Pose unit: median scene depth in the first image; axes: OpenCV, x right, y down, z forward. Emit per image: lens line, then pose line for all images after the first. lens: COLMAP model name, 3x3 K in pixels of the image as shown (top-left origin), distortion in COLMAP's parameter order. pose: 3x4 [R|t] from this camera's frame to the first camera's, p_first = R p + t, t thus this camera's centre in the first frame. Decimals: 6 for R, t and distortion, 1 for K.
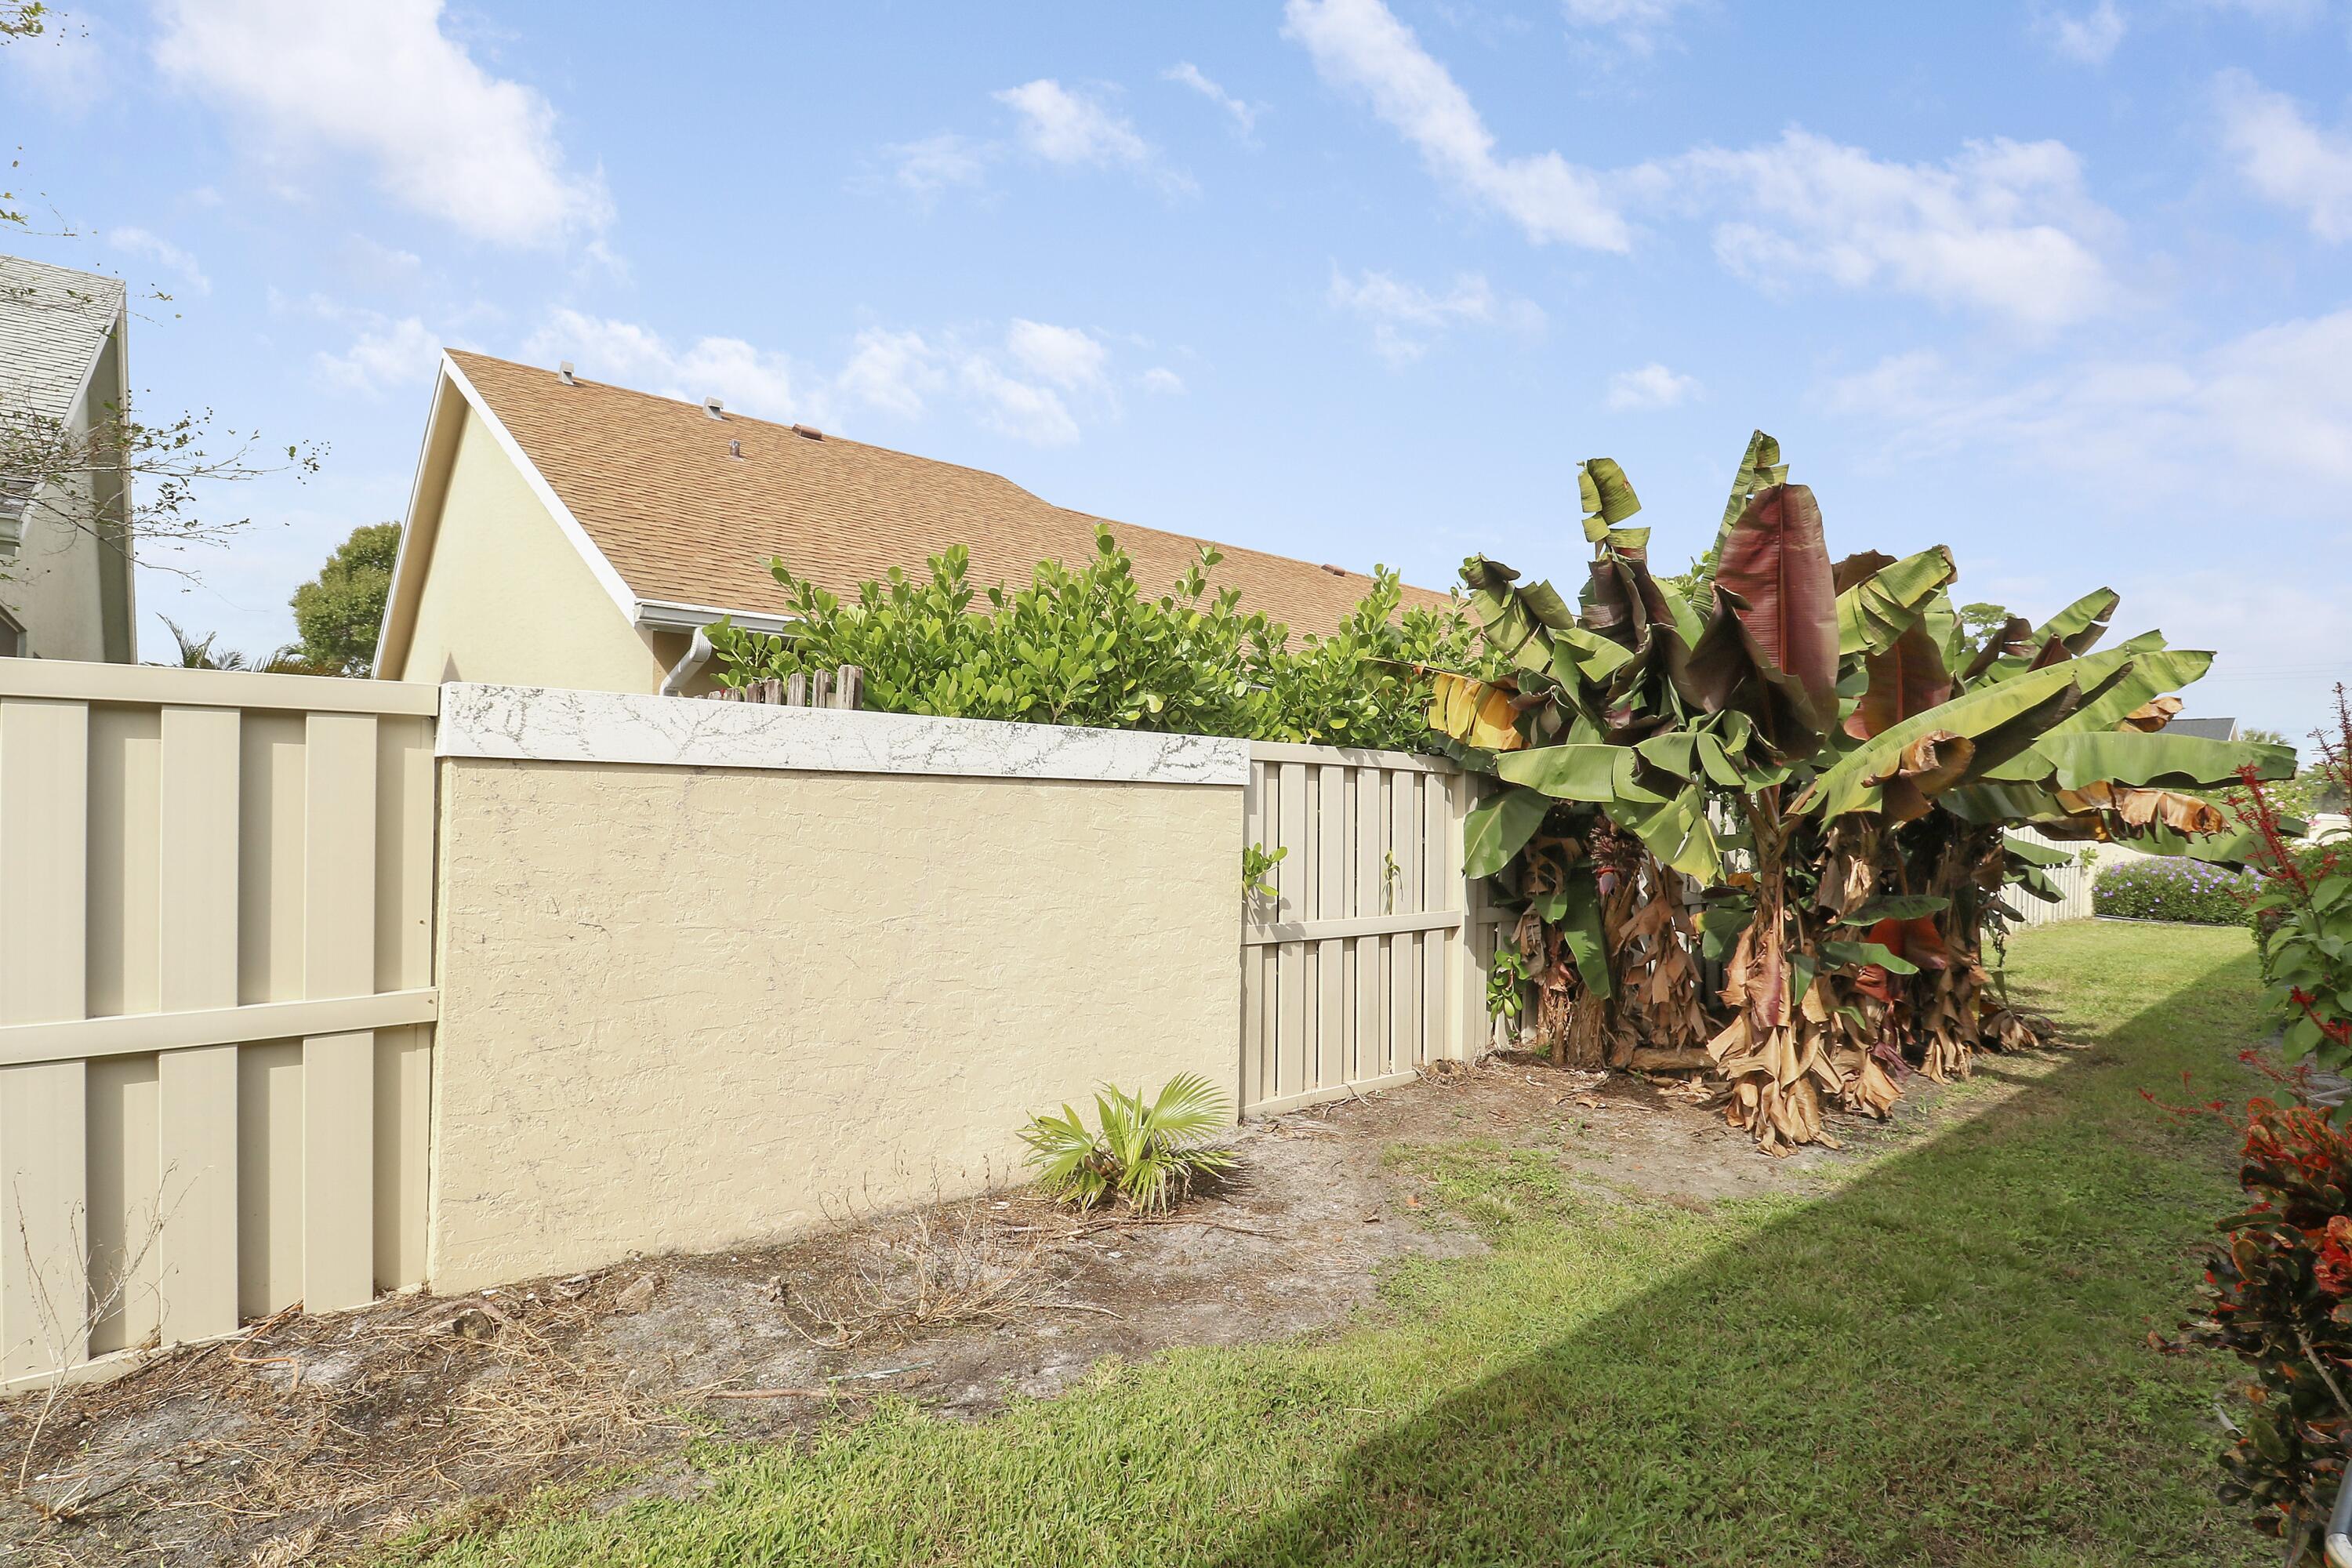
lens RADIAL K [[1103.7, 0, 1185.6], [0, 1103.7, 787.2], [0, 0, 1]] dist [0.023117, -0.019388]
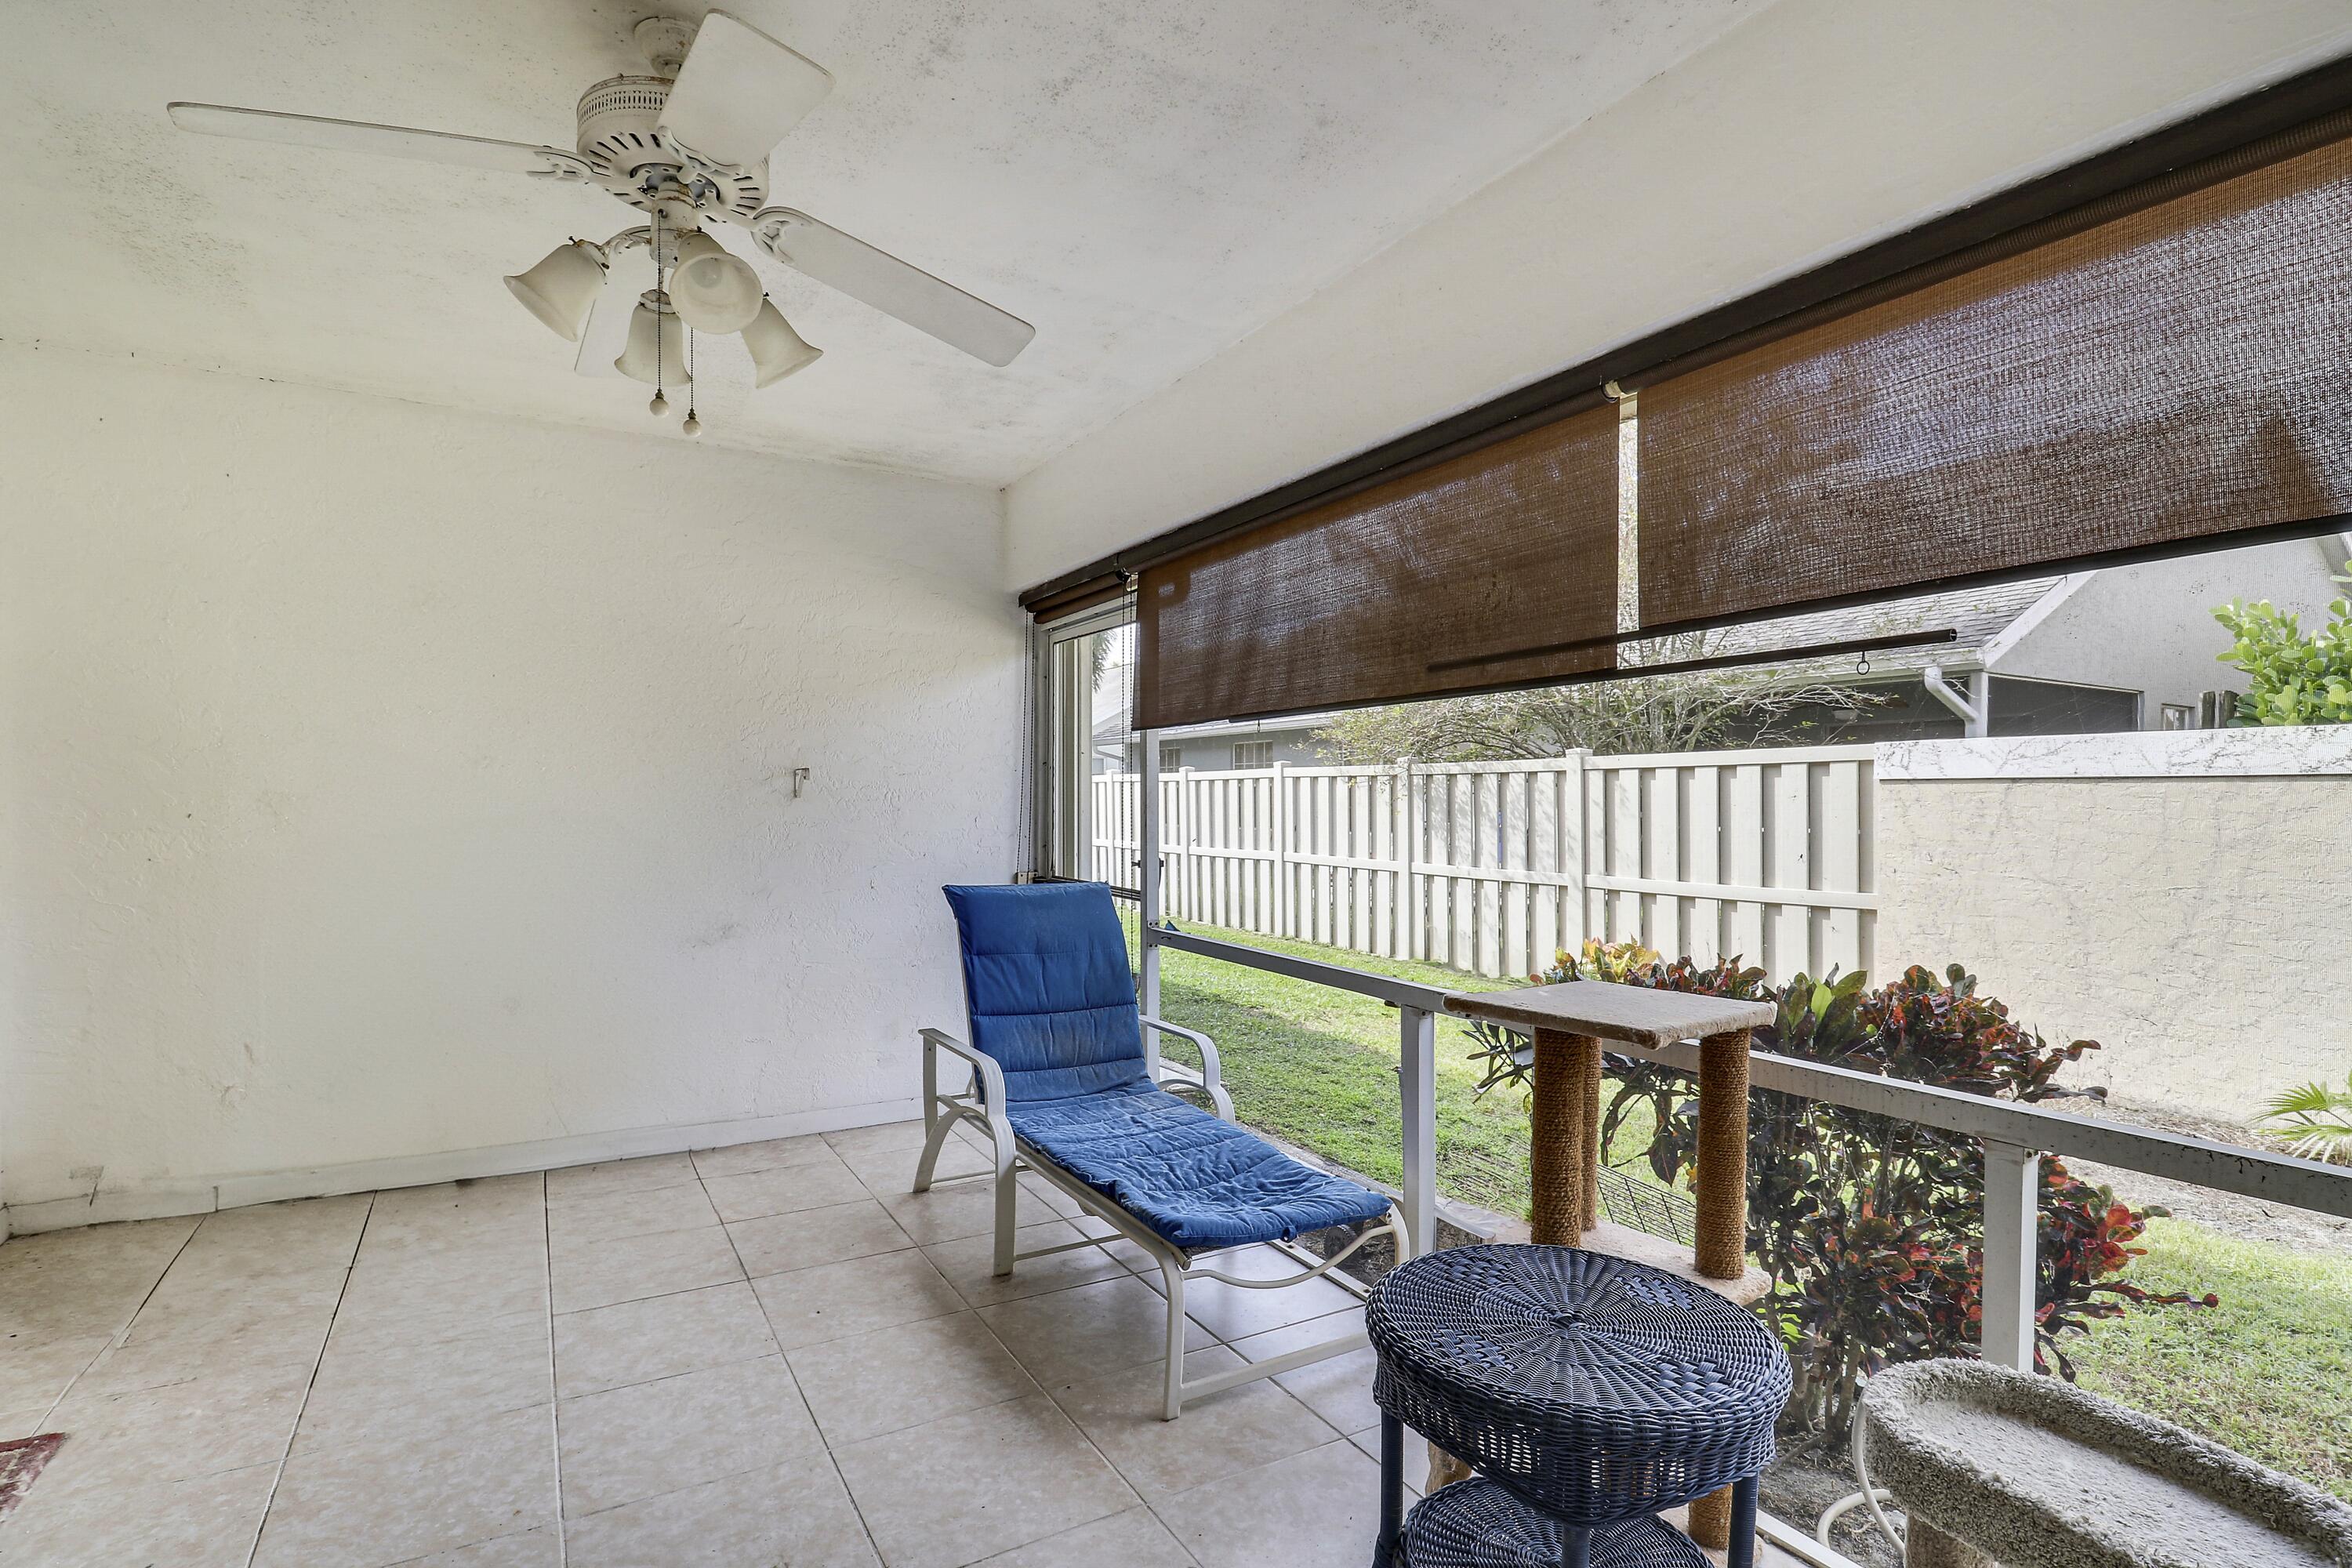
lens RADIAL K [[1093.6, 0, 1184.4], [0, 1093.6, 816.0], [0, 0, 1]] dist [0.018386, -0.018261]
pose [[-0.156567, -0.009639, -0.987620, 1.045321], [0.000925, 0.999951, -0.009906, 0.040025], [0.987667, -0.002465, -0.156550, 0.038704]]
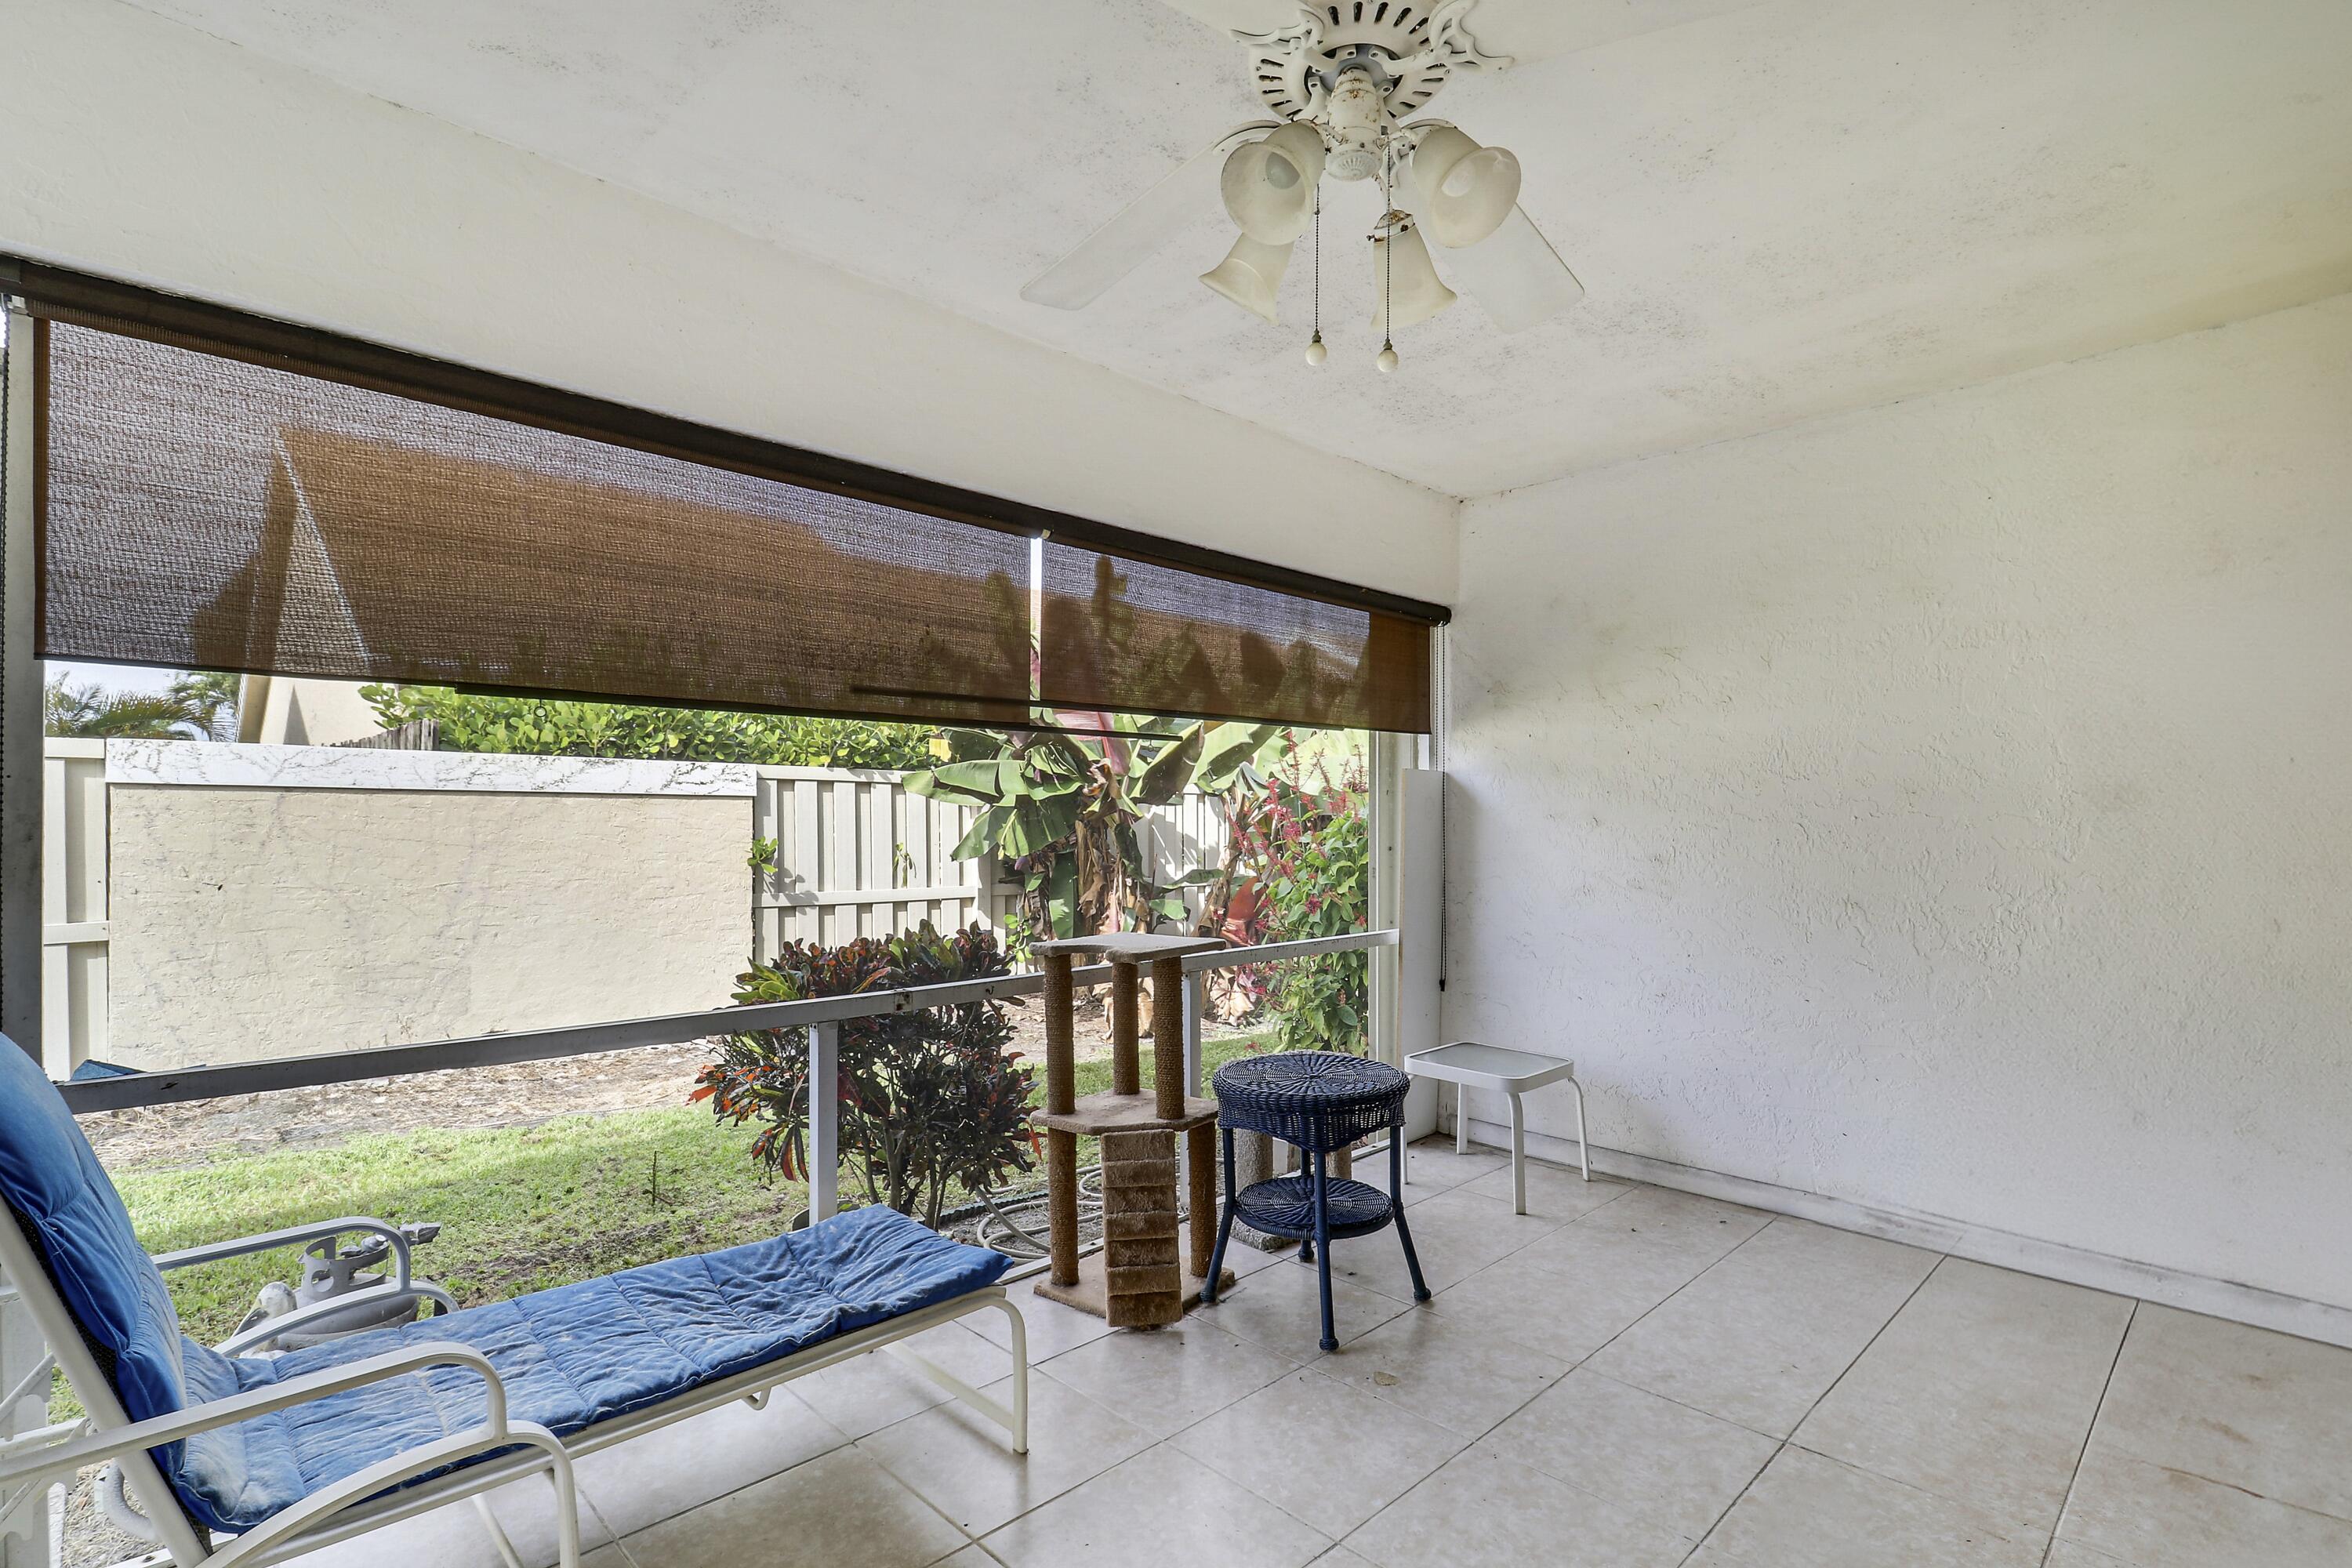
lens RADIAL K [[1093.6, 0, 1184.4], [0, 1093.6, 816.0], [0, 0, 1]] dist [0.018386, -0.018261]
pose [[0.997769, -0.014850, 0.065083, 0.584623], [0.014246, 0.999851, 0.009735, 0.020309], [-0.065218, -0.008786, 0.997832, -0.522118]]
